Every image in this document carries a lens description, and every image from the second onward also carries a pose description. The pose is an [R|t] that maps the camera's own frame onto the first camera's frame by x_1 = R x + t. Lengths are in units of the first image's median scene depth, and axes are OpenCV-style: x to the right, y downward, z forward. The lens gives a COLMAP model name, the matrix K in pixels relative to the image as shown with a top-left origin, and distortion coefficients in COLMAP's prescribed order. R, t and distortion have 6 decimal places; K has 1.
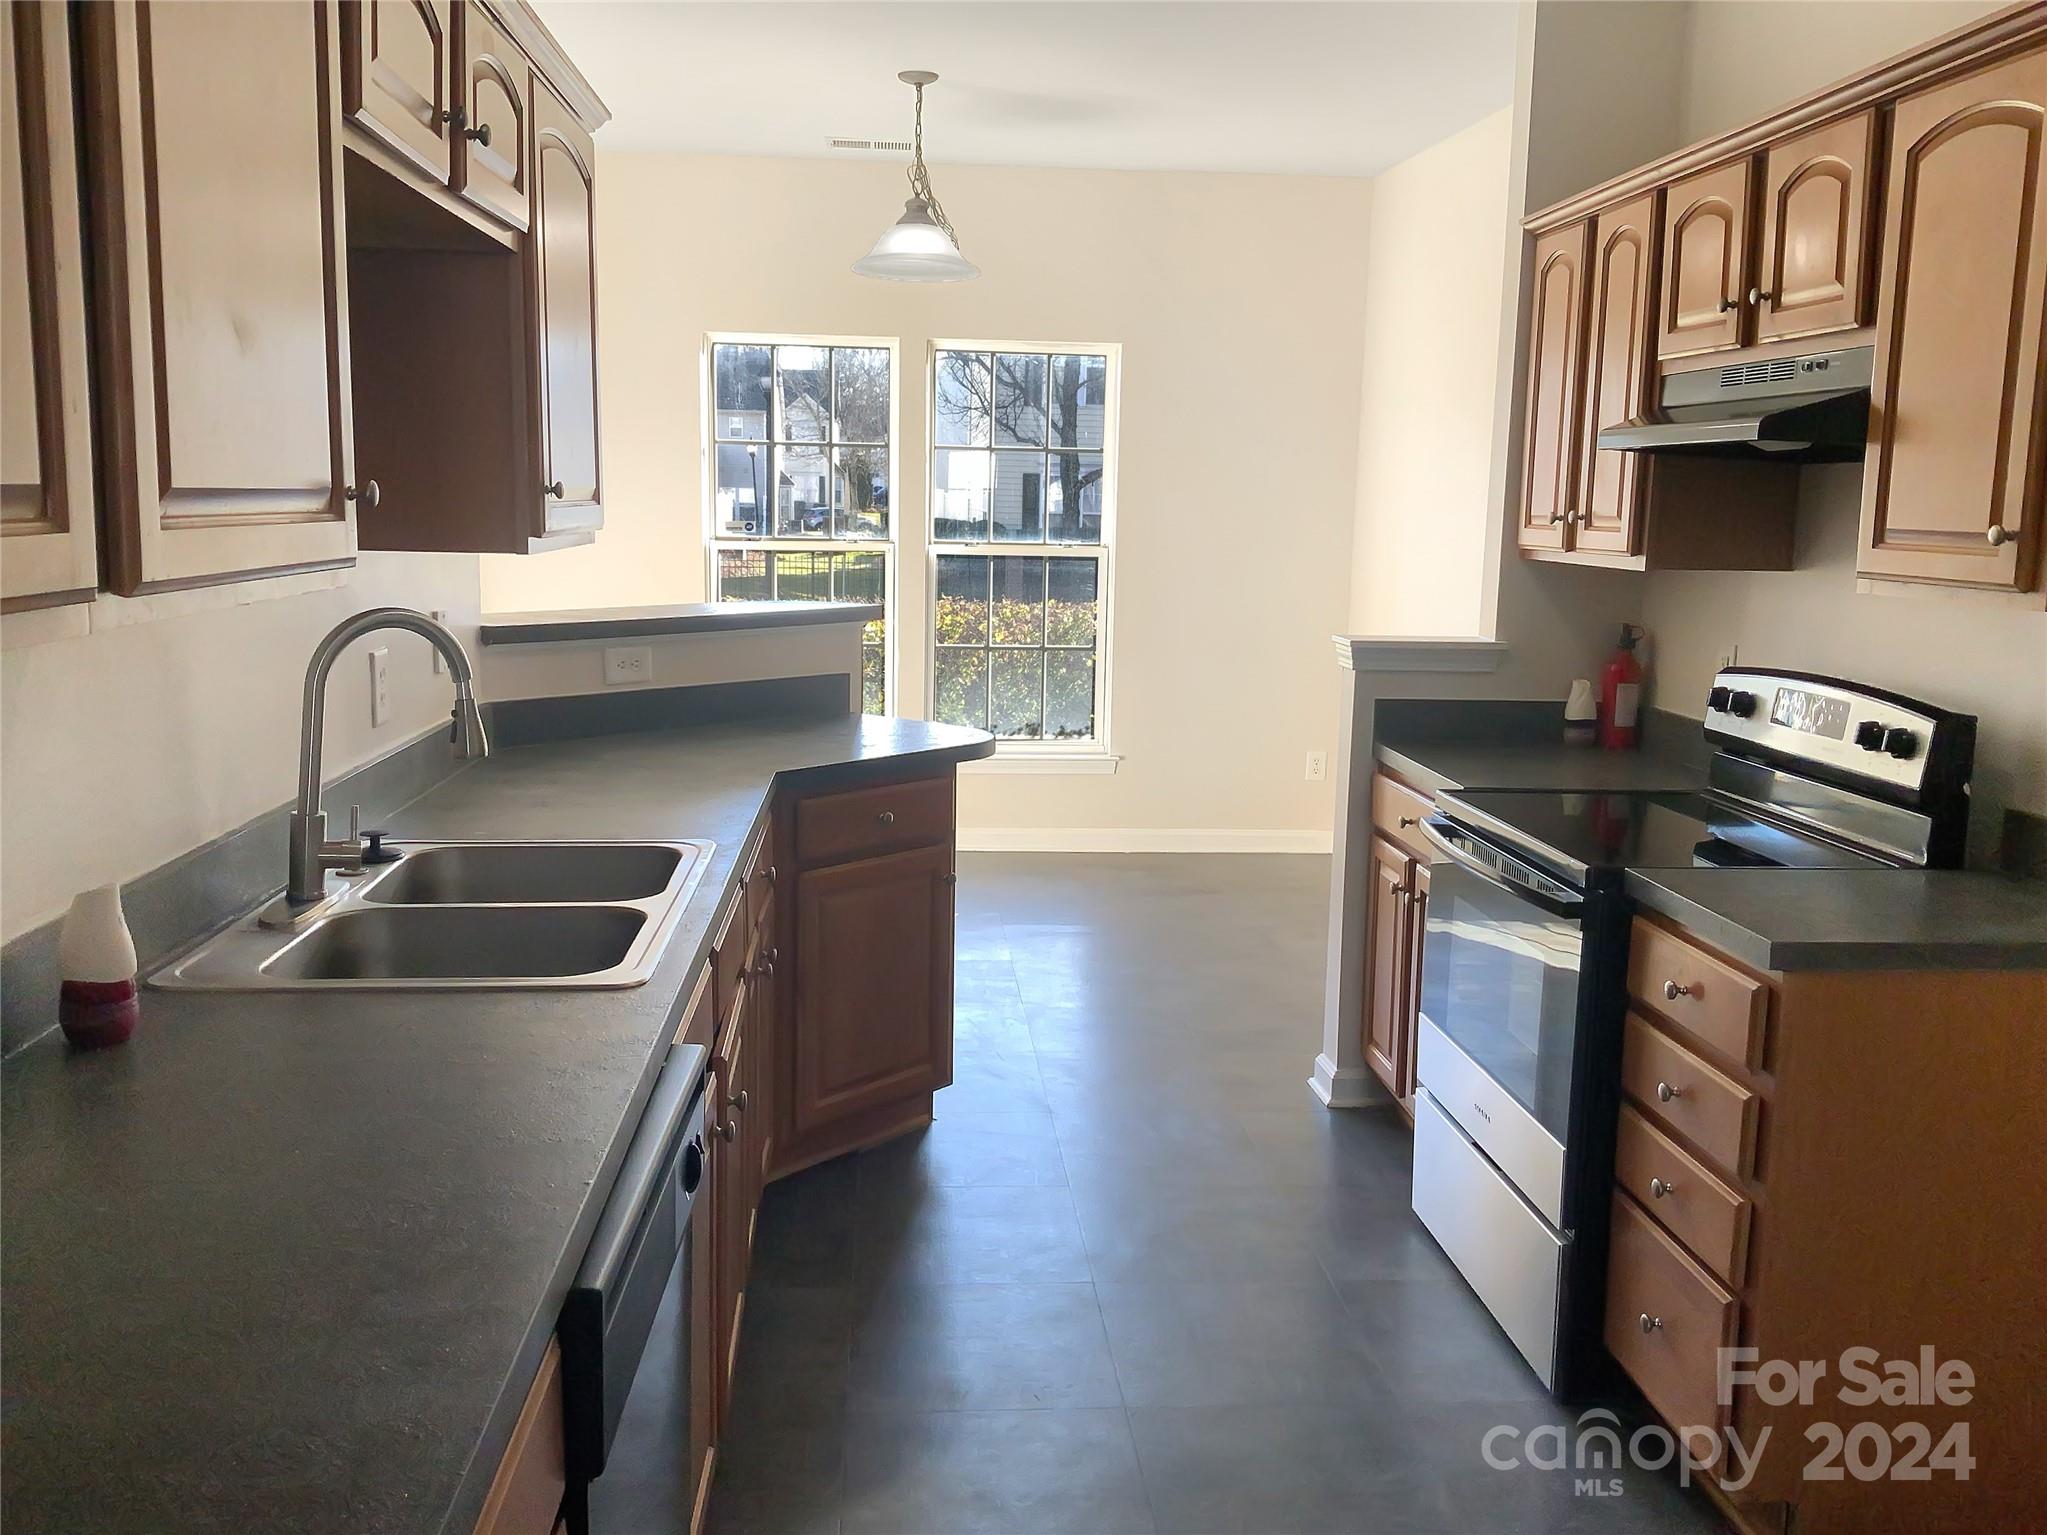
lens RADIAL K [[1806.3, 0, 1023.5], [0, 1806.3, 767.5], [0, 0, 1]] dist [0.004443, -0.084811]
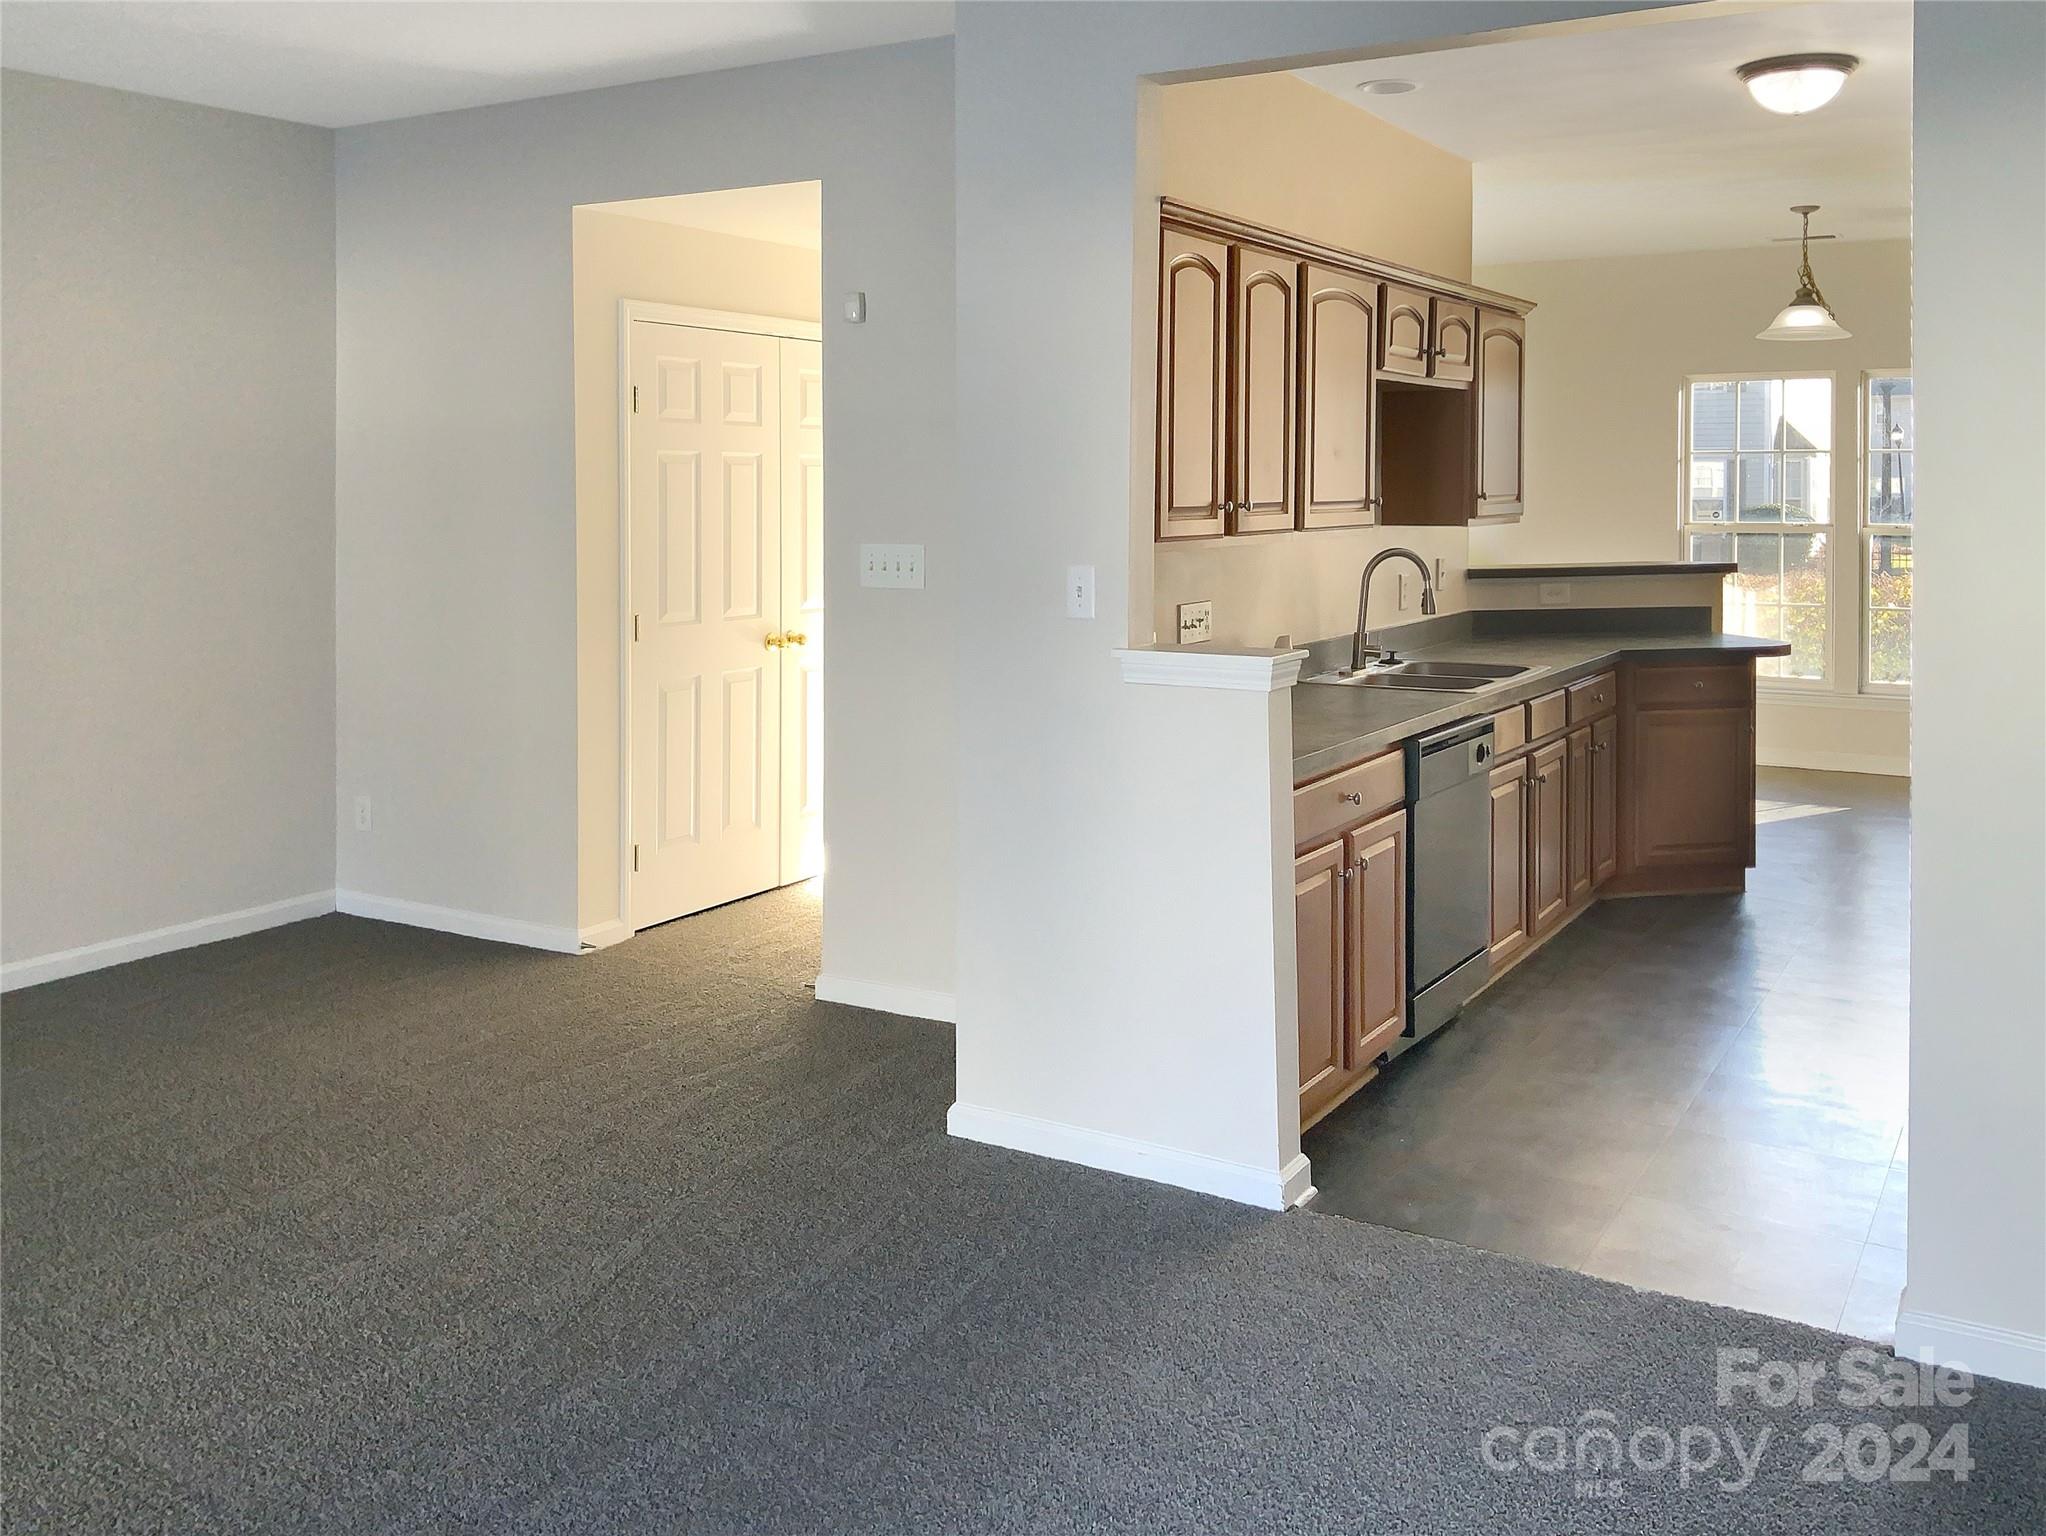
lens RADIAL K [[1805.4, 0, 1023.0], [0, 1805.4, 768.0], [0, 0, 1]] dist [0.004443, -0.084811]
pose [[0.821268, 0.062142, -0.567148, 0.578479], [-0.061101, 0.997914, 0.020863, 0.171958], [0.567261, 0.017519, 0.823351, -1.173820]]
